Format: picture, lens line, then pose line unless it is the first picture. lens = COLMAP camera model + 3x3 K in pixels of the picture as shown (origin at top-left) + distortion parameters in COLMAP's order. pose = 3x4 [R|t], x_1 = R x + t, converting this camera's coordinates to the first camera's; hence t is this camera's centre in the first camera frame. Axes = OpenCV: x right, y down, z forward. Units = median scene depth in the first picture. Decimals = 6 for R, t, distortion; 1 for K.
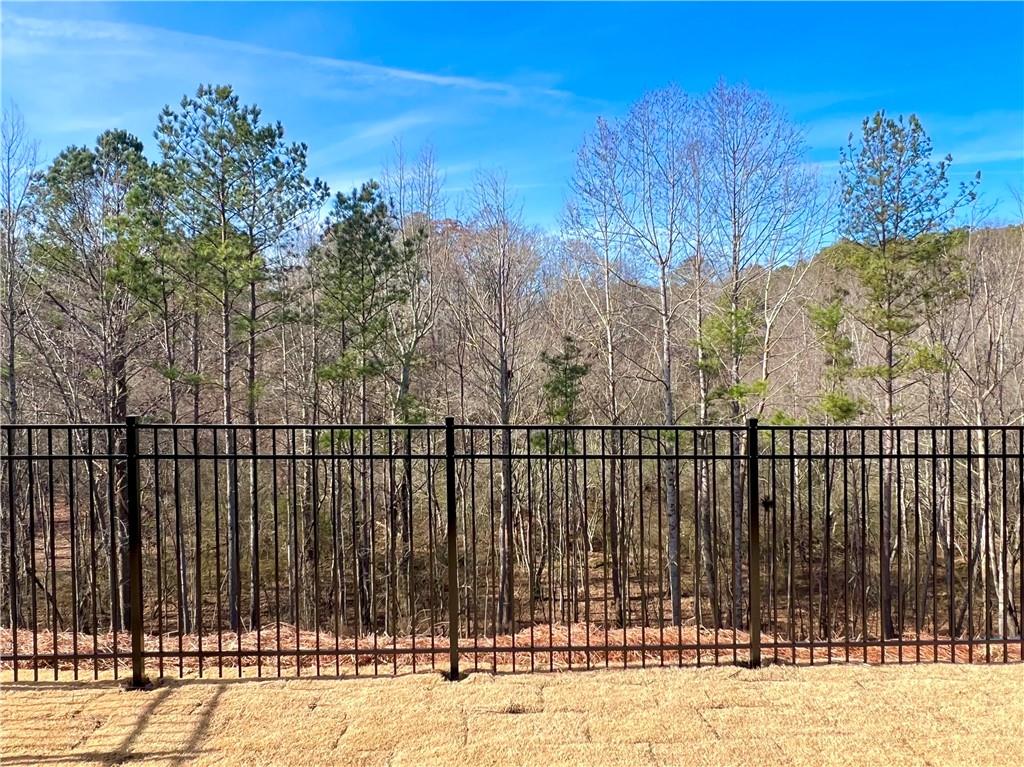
lens RADIAL K [[757.4, 0, 514.7], [0, 757.4, 383.3], [0, 0, 1]] dist [0.004050, -0.020913]
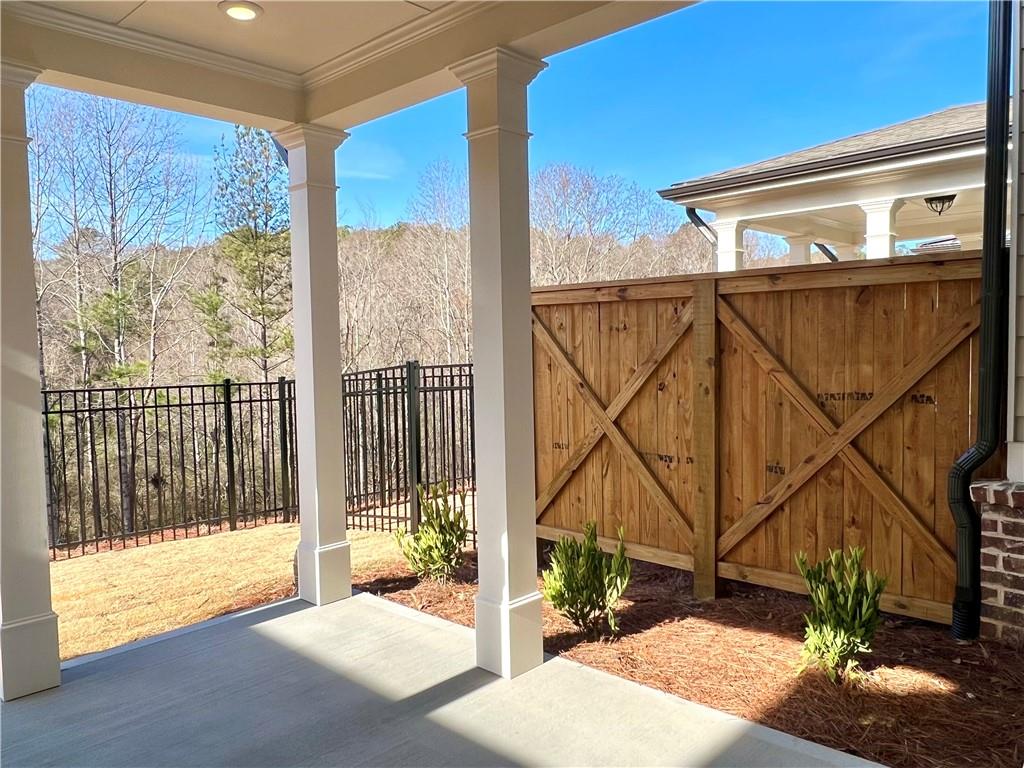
lens RADIAL K [[757.4, 0, 517.5], [0, 757.4, 384.1], [0, 0, 1]] dist [0.004050, -0.020913]
pose [[0.743418, -0.039139, 0.667681, 0.014830], [0.022279, 0.999181, 0.033765, 0.003318], [-0.668456, -0.010226, 0.743681, -0.101491]]
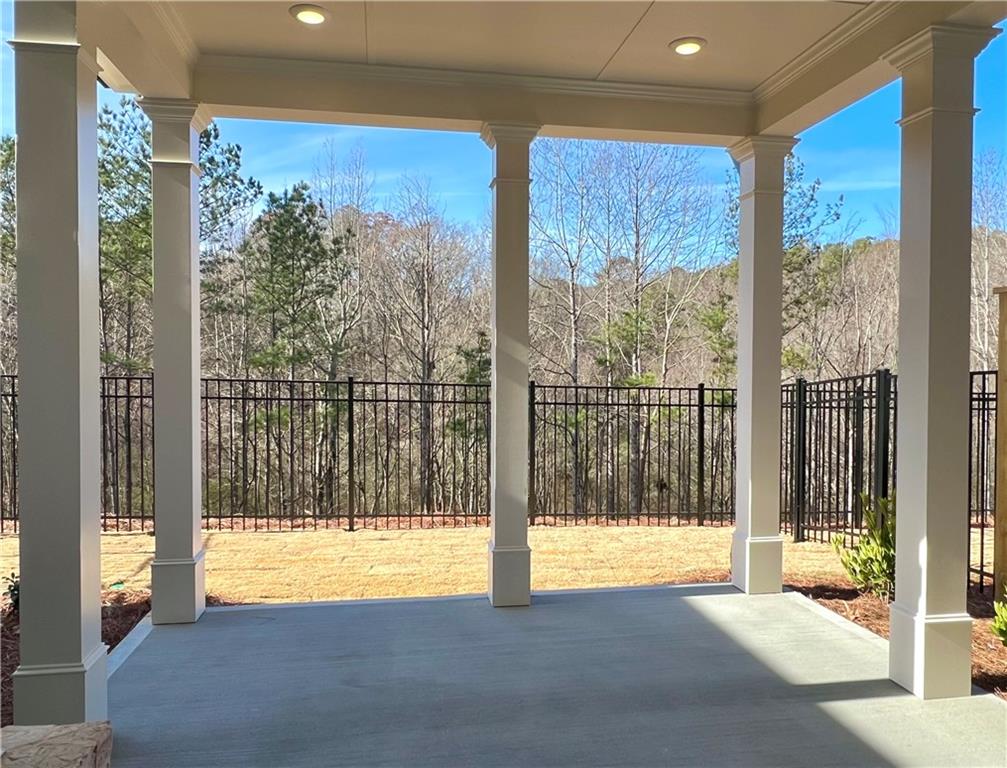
lens RADIAL K [[771.6, 0, 517.0], [0, 771.6, 382.4], [0, 0, 1]] dist [0.011148, -0.009803]
pose [[0.996004, 0.016251, 0.087816, 0.022032], [-0.016569, 0.999859, 0.002899, 0.008137], [-0.087756, -0.004342, 0.996133, -0.119159]]
